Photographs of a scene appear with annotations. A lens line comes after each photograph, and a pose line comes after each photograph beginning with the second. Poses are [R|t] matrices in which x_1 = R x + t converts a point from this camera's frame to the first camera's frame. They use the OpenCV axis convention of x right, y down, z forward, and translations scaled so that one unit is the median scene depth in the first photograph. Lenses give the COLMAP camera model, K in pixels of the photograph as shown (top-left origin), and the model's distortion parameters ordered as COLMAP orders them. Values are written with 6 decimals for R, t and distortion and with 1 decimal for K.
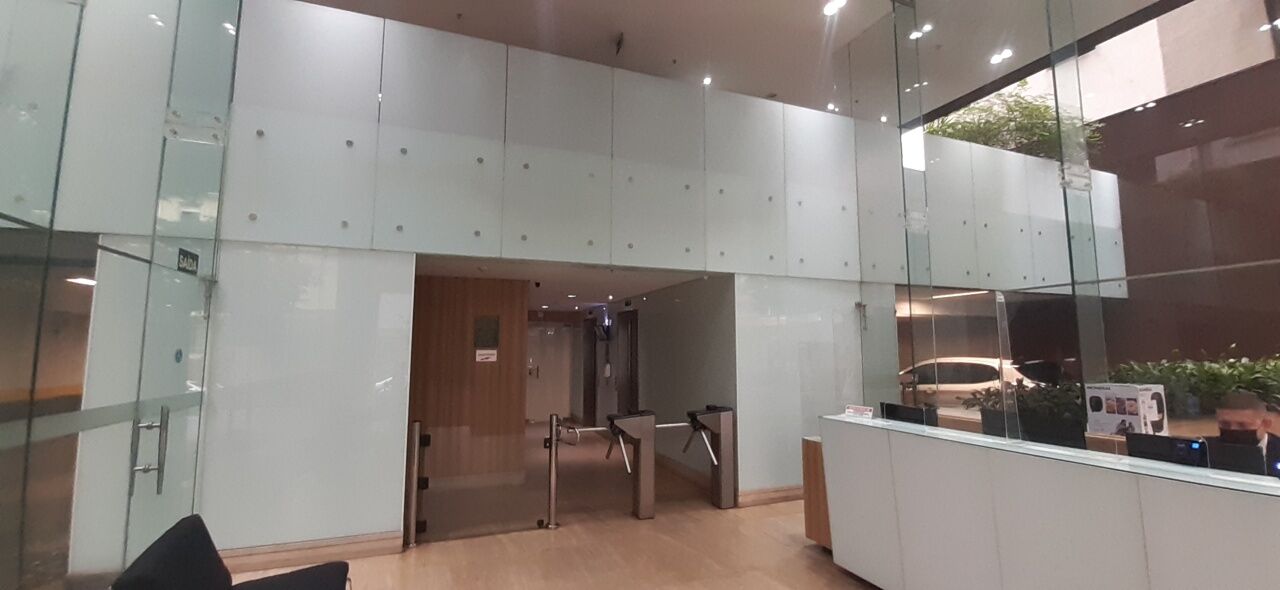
lens RADIAL K [[509.4, 0, 633.7], [0, 509.4, 297.3], [0, 0, 1]] dist [0.003179, -0.011279]
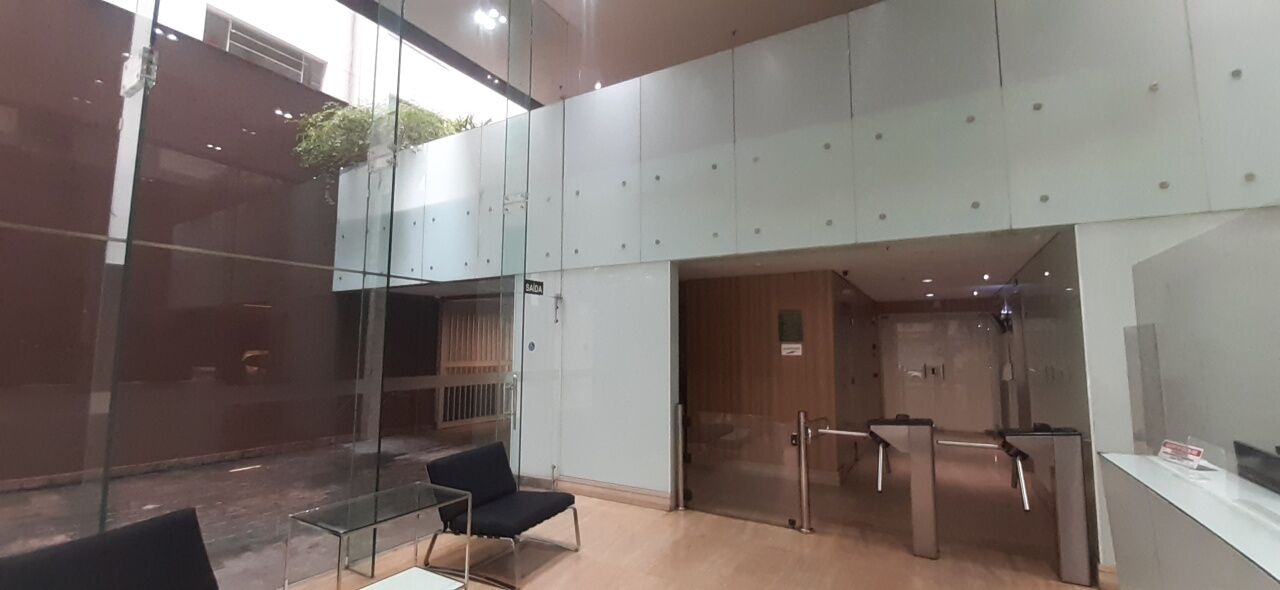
lens RADIAL K [[509.4, 0, 637.3], [0, 509.4, 297.8], [0, 0, 1]] dist [0.003179, -0.011279]
pose [[0.617347, -0.071831, -0.783405, 0.395004], [0.075662, 0.996628, -0.031758, 0.027005], [0.783044, -0.039669, 0.620700, 0.180985]]
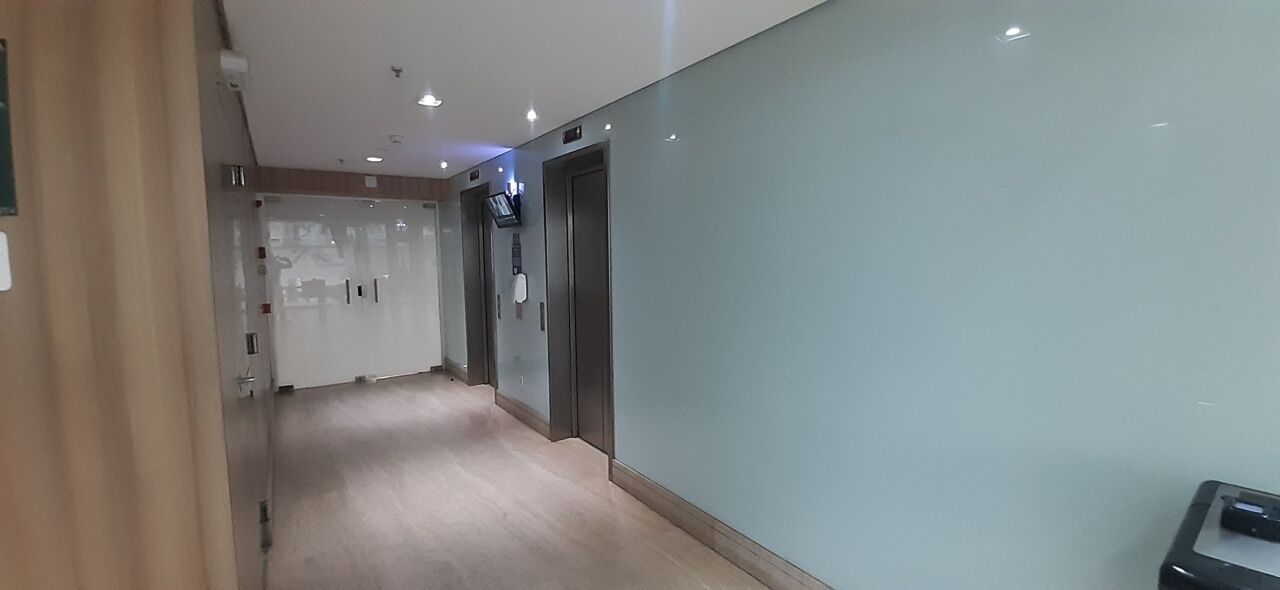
lens RADIAL K [[509.4, 0, 651.8], [0, 509.4, 287.1], [0, 0, 1]] dist [0.003179, -0.011279]
pose [[0.964230, -0.029087, 0.263466, -0.107101], [-0.016353, 0.985540, 0.168652, 0.109985], [-0.264562, -0.166928, 0.949812, 0.950536]]
